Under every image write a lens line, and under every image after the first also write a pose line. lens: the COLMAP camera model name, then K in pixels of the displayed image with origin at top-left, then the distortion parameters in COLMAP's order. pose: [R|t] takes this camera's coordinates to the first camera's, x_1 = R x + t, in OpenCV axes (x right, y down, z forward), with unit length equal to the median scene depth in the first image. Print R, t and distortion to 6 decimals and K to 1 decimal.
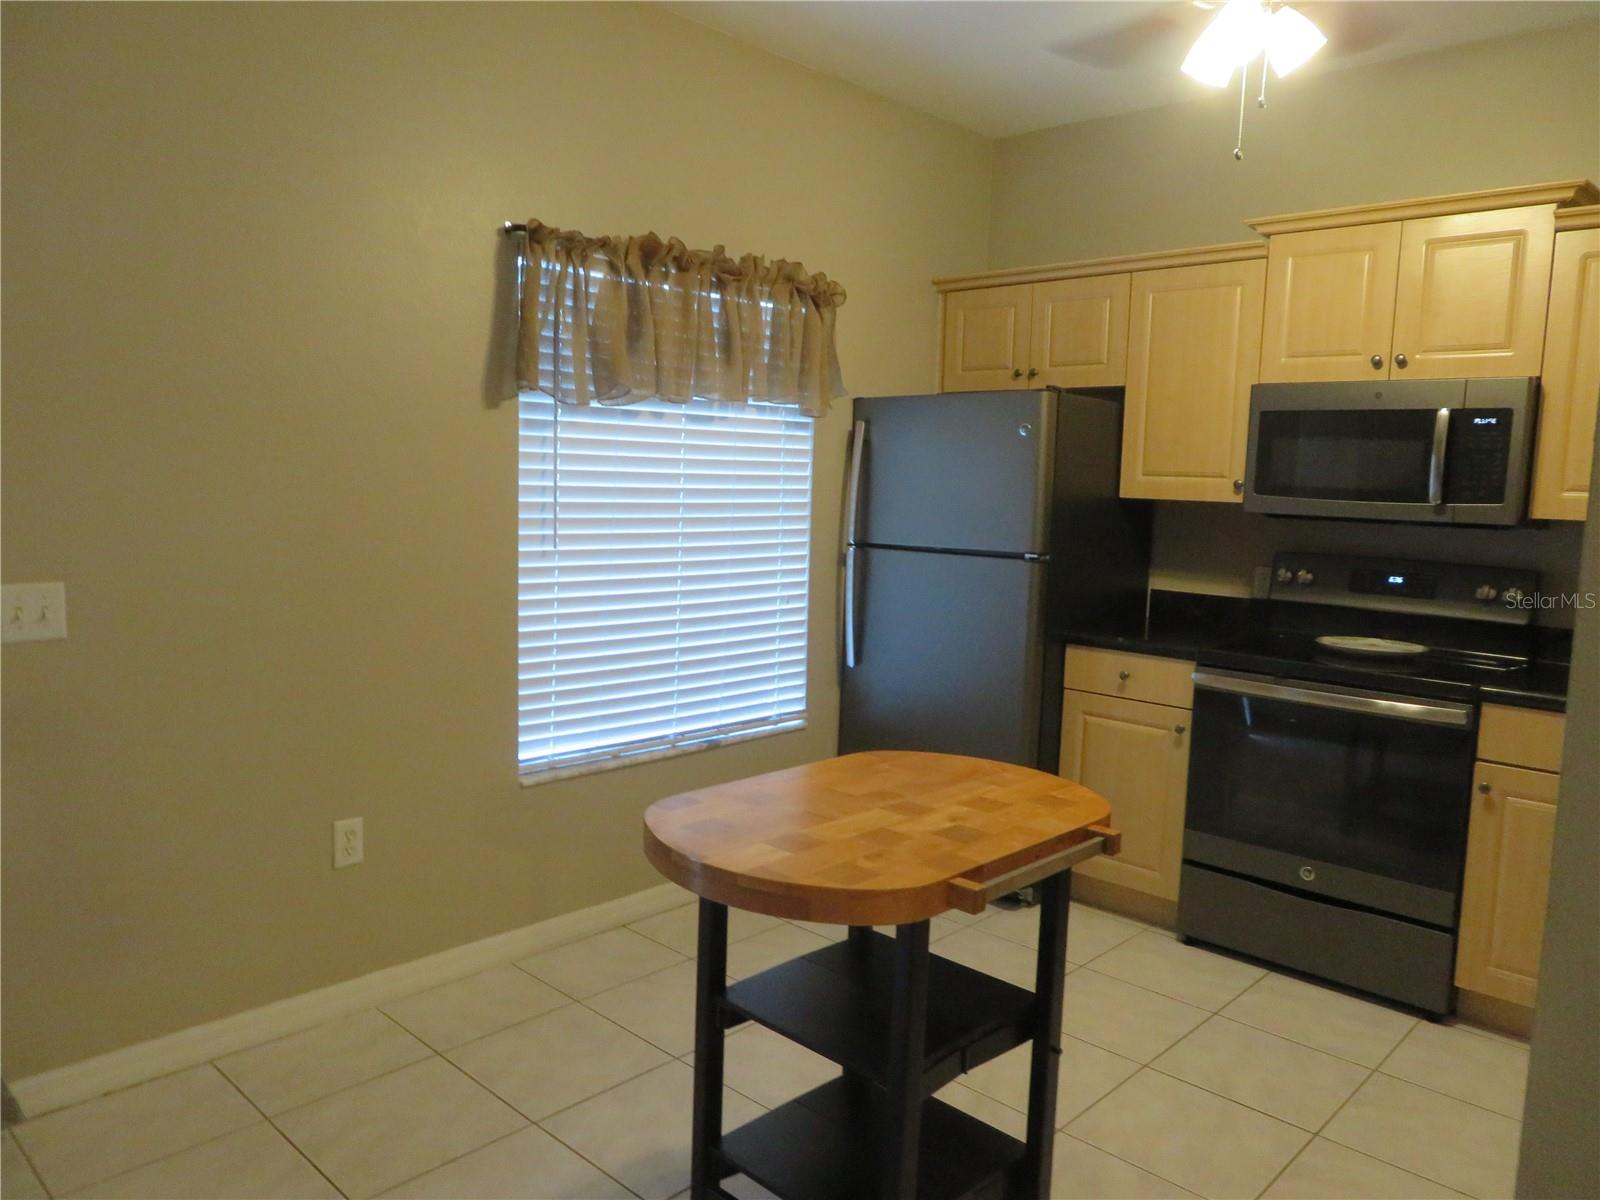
lens RADIAL K [[1146.7, 0, 798.4], [0, 1146.7, 601.5], [0, 0, 1]] dist [-0.008693, 0.001226]
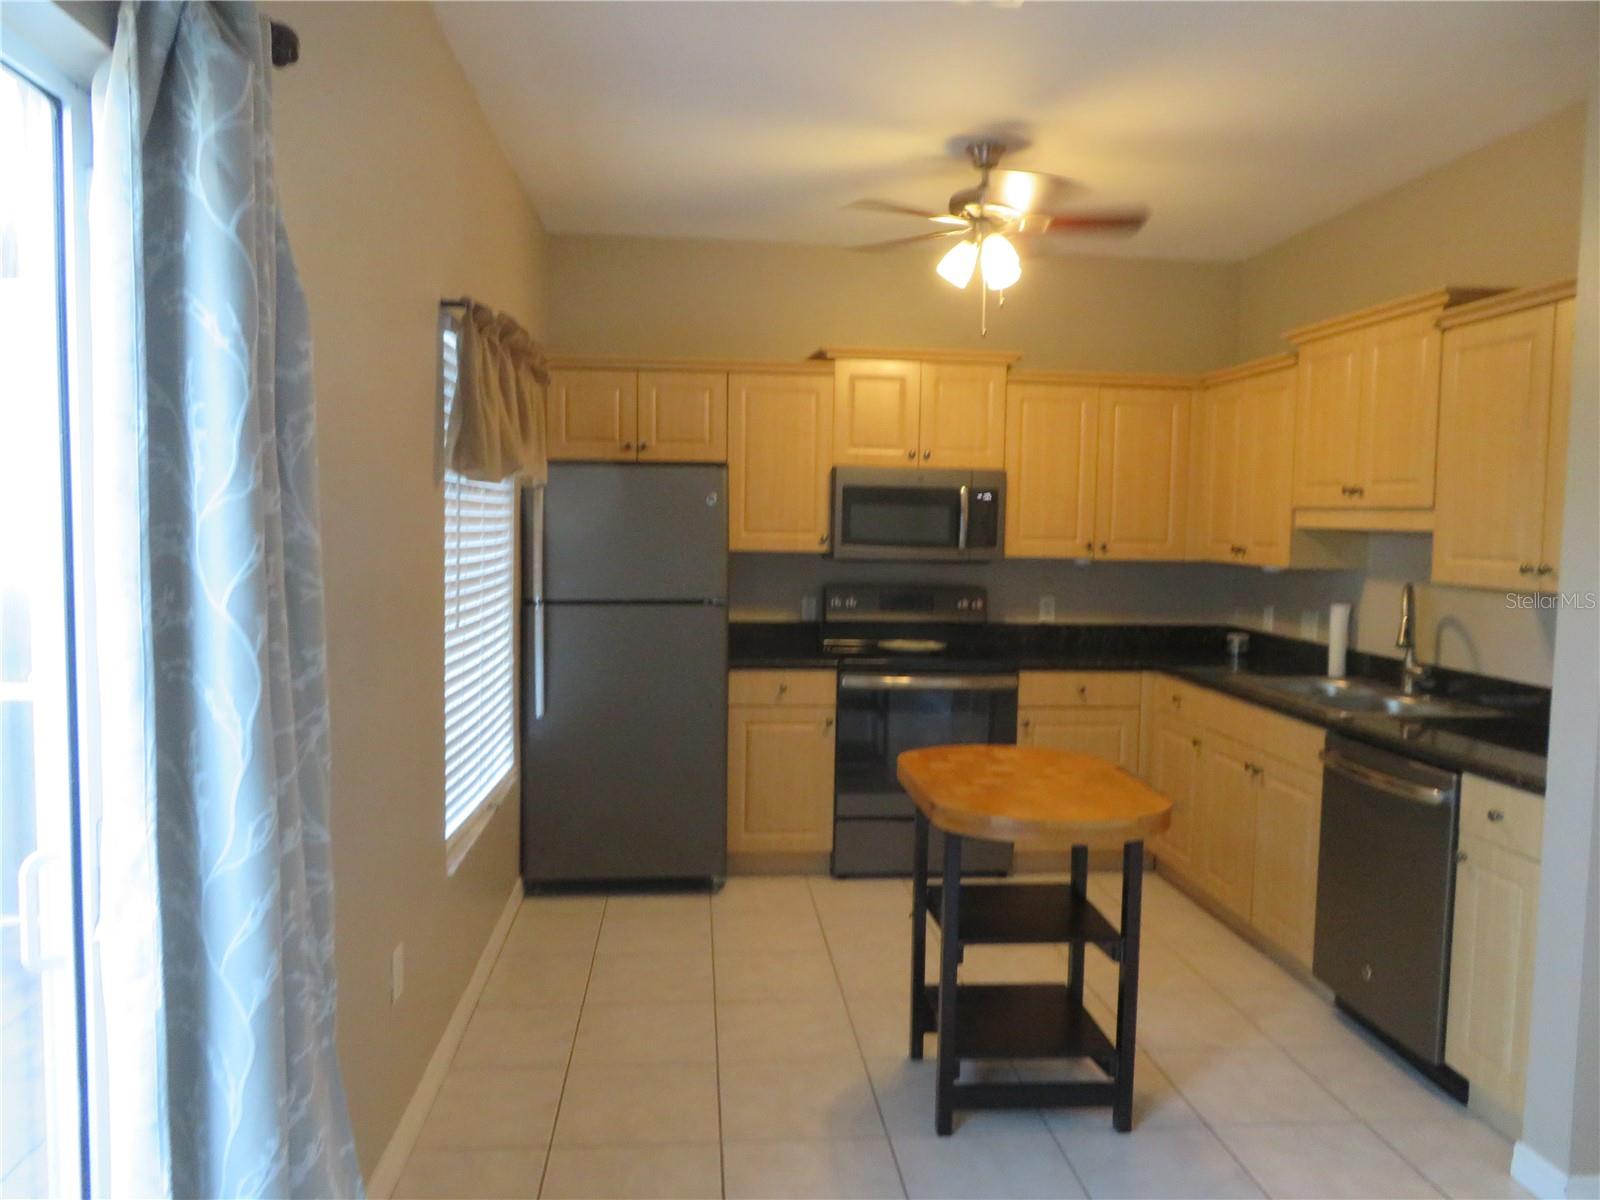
lens RADIAL K [[1146.7, 0, 800.2], [0, 1146.7, 600.3], [0, 0, 1]] dist [-0.008693, 0.001226]
pose [[0.662255, -0.070344, 0.745969, -0.689320], [0.086930, 0.996074, 0.016754, -0.056582], [-0.744219, 0.053751, 0.665770, 0.122638]]
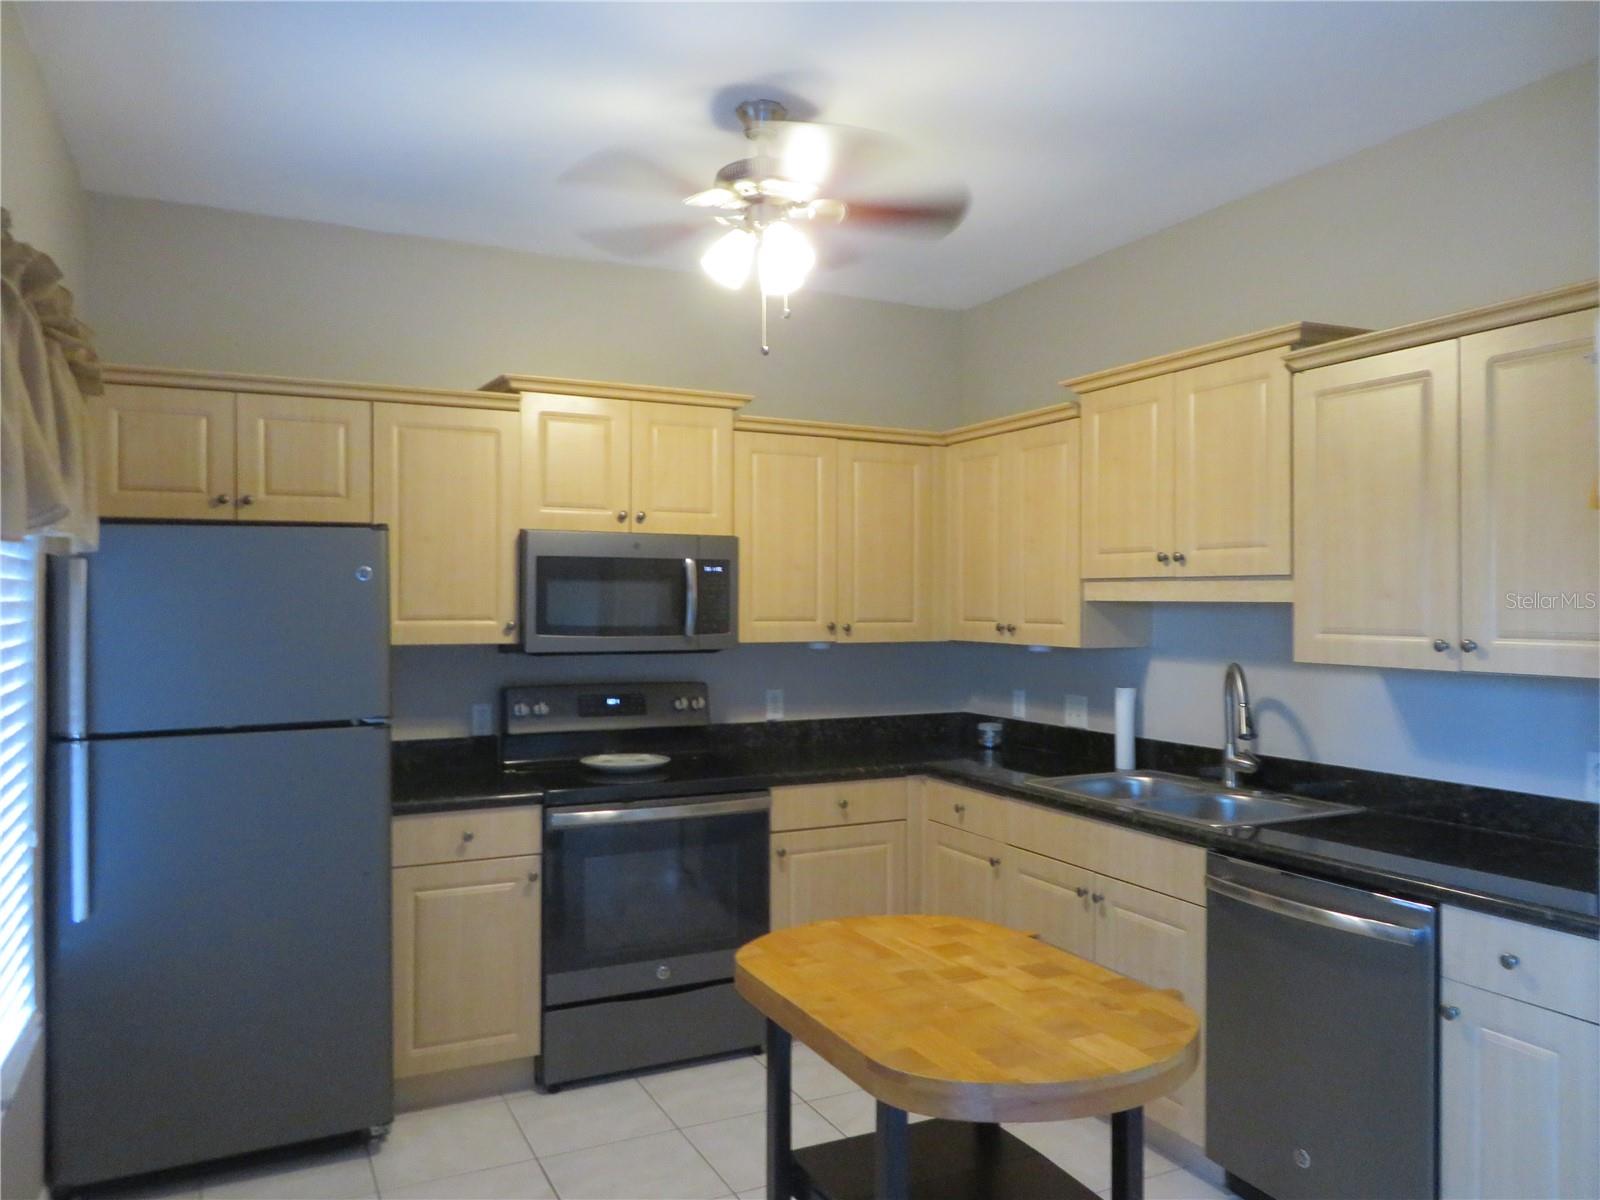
lens RADIAL K [[1146.7, 0, 793.8], [0, 1146.7, 604.1], [0, 0, 1]] dist [-0.008693, 0.001226]
pose [[0.351823, -0.029765, 0.935593, -0.505919], [0.114514, 0.993356, -0.011459, -0.084664], [-0.929036, 0.111170, 0.352894, 0.422380]]
